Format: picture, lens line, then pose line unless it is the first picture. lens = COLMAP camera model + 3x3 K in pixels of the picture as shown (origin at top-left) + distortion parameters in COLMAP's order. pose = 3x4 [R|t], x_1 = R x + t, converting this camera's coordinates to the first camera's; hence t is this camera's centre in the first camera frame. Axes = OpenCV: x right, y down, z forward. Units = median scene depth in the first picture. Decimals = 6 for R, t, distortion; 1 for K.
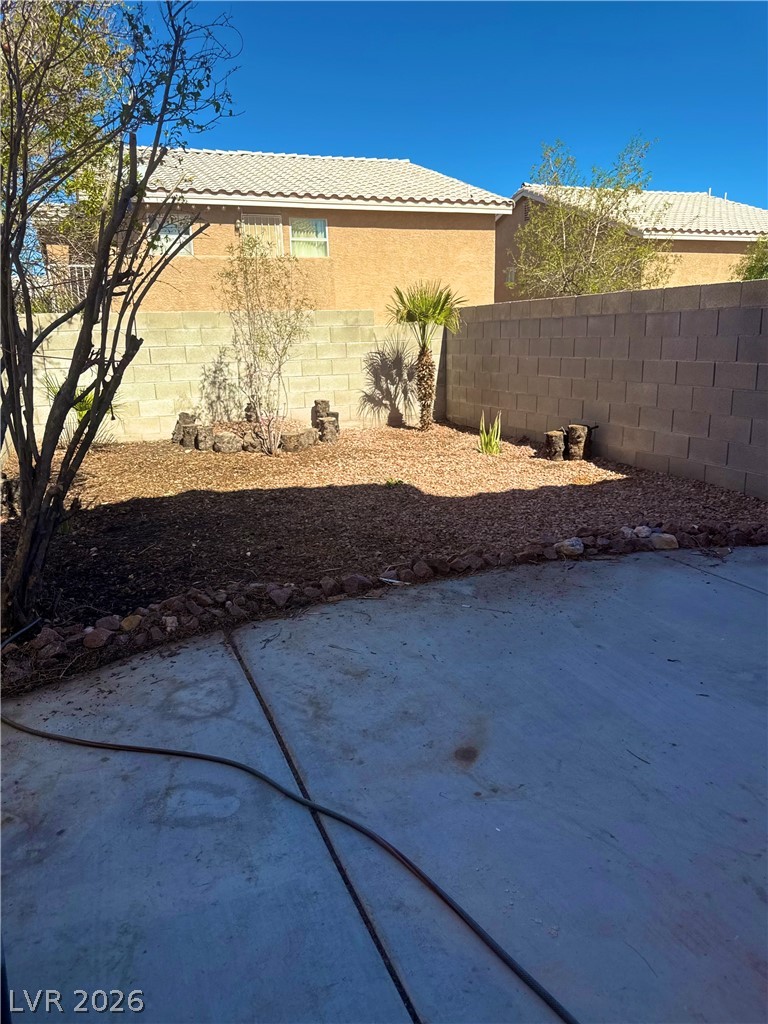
lens RADIAL K [[729.7, 0, 384.0], [0, 729.7, 512.0], [0, 0, 1]] dist [0.063817, -0.112129]
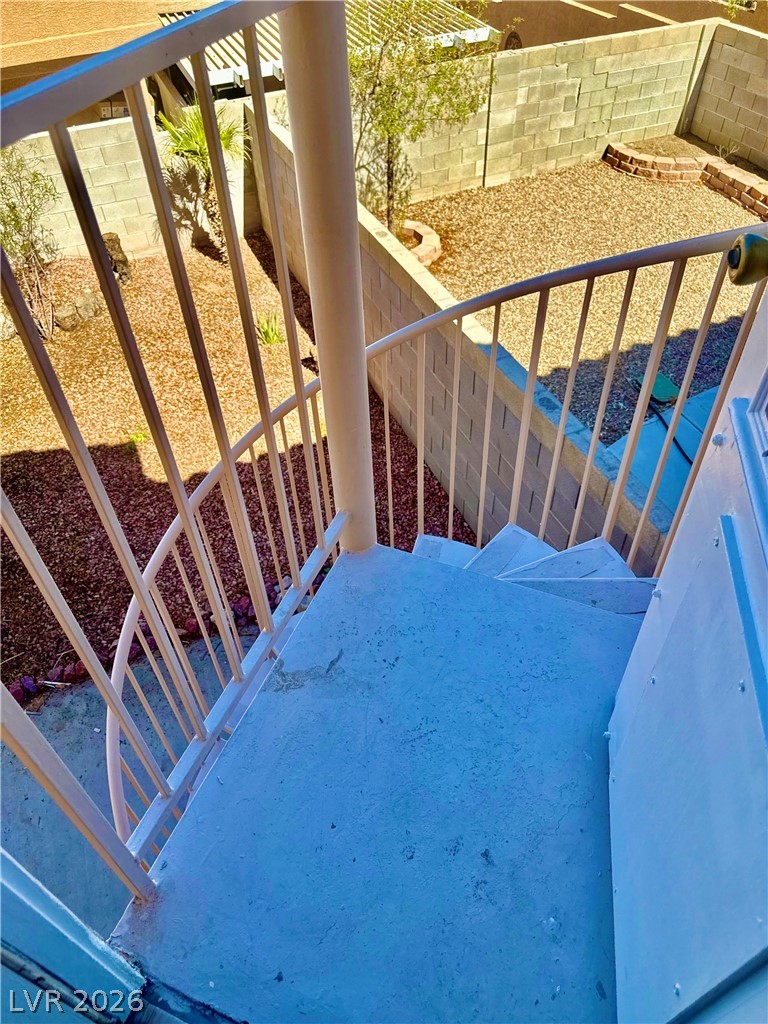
lens RADIAL K [[729.7, 0, 384.0], [0, 729.7, 512.0], [0, 0, 1]] dist [0.063817, -0.112129]
pose [[0.999528, -0.018961, 0.024162, 0.356580], [0.003373, 0.849689, 0.527273, -0.528903], [-0.030528, -0.526942, 0.849353, 0.042354]]
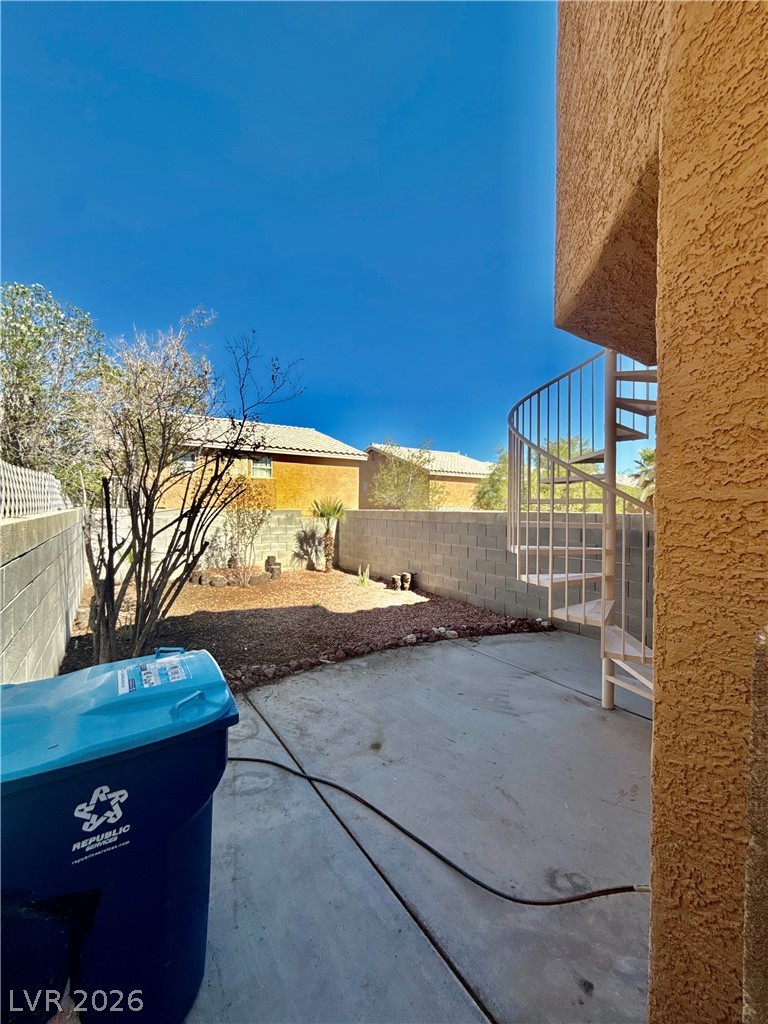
lens RADIAL K [[414.8, 0, 385.7], [0, 414.8, 509.7], [0, 0, 1]] dist [0.000099, -0.000101]
pose [[0.974741, 0.034230, 0.220698, -0.059614], [0.018913, 0.971984, -0.234284, -0.024239], [-0.222534, 0.232540, 0.946786, -0.128347]]
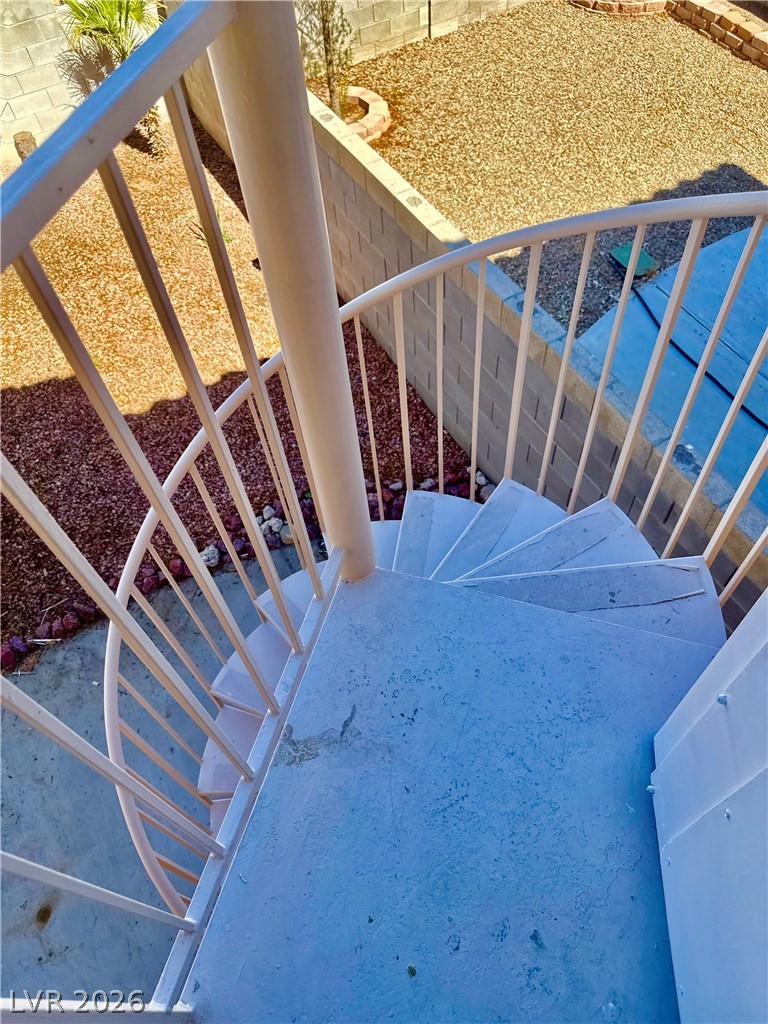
lens RADIAL K [[736.2, 0, 384.2], [0, 736.2, 507.9], [0, 0, 1]] dist [0.004365, -0.011175]
pose [[0.991452, -0.121013, 0.048771, 0.353007], [0.059126, 0.749953, 0.658844, -0.553620], [-0.116305, -0.650328, 0.750697, 0.094772]]
